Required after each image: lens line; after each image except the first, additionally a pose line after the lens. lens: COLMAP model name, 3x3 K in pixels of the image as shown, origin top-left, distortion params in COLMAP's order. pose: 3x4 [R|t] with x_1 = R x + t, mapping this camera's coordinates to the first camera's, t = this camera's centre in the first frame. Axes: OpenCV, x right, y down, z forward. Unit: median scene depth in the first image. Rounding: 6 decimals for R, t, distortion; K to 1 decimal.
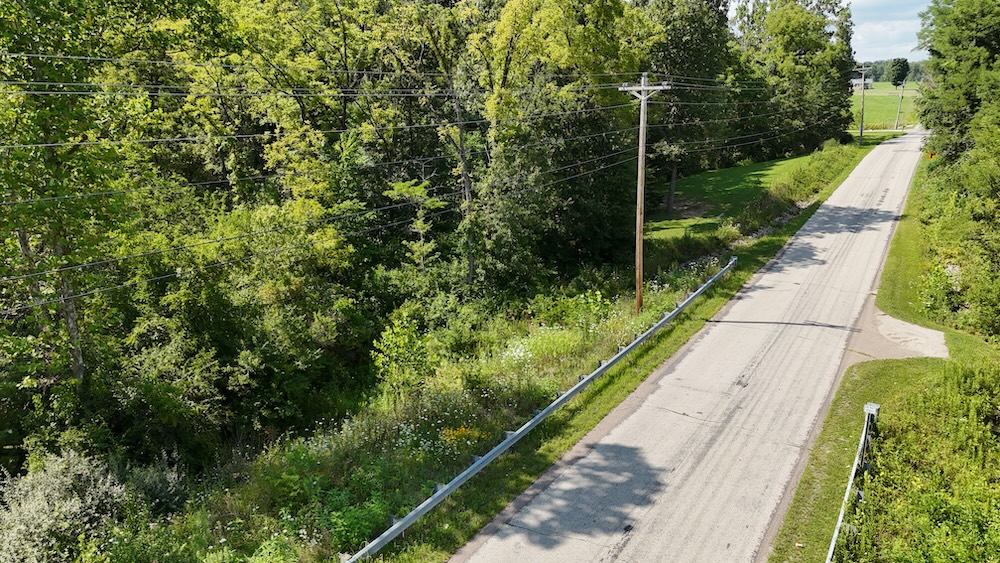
lens RADIAL K [[741.4, 0, 500.0], [0, 741.4, 281.5], [0, 0, 1]] dist [0.049589, -0.009393]
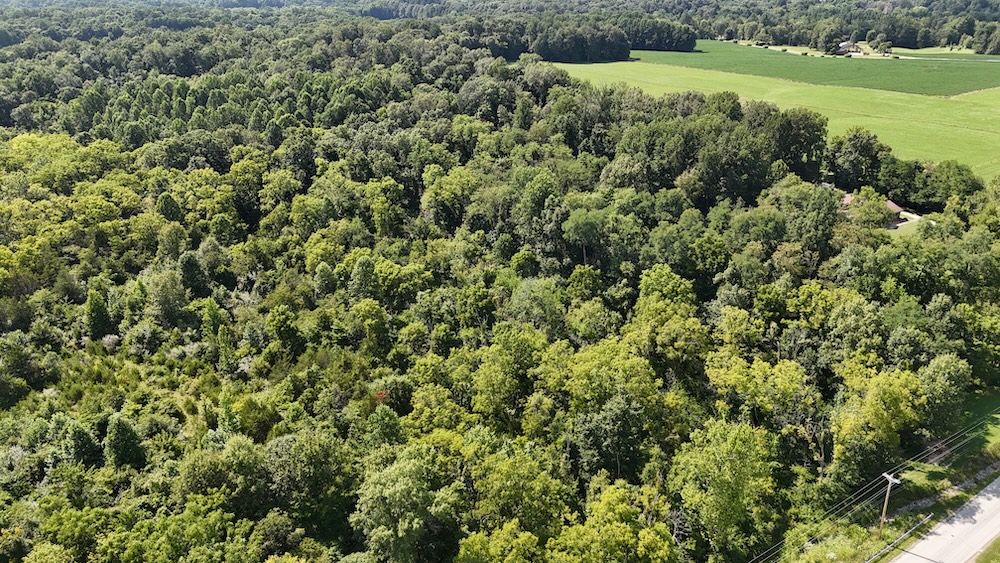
lens RADIAL K [[749.9, 0, 500.0], [0, 749.9, 281.5], [0, 0, 1]] dist [0.083188, -0.083972]
pose [[0.914188, 0.158148, -0.373161, -0.198039], [-0.108534, 0.982627, 0.150549, -1.142783], [0.390487, -0.097130, 0.915470, -2.054693]]
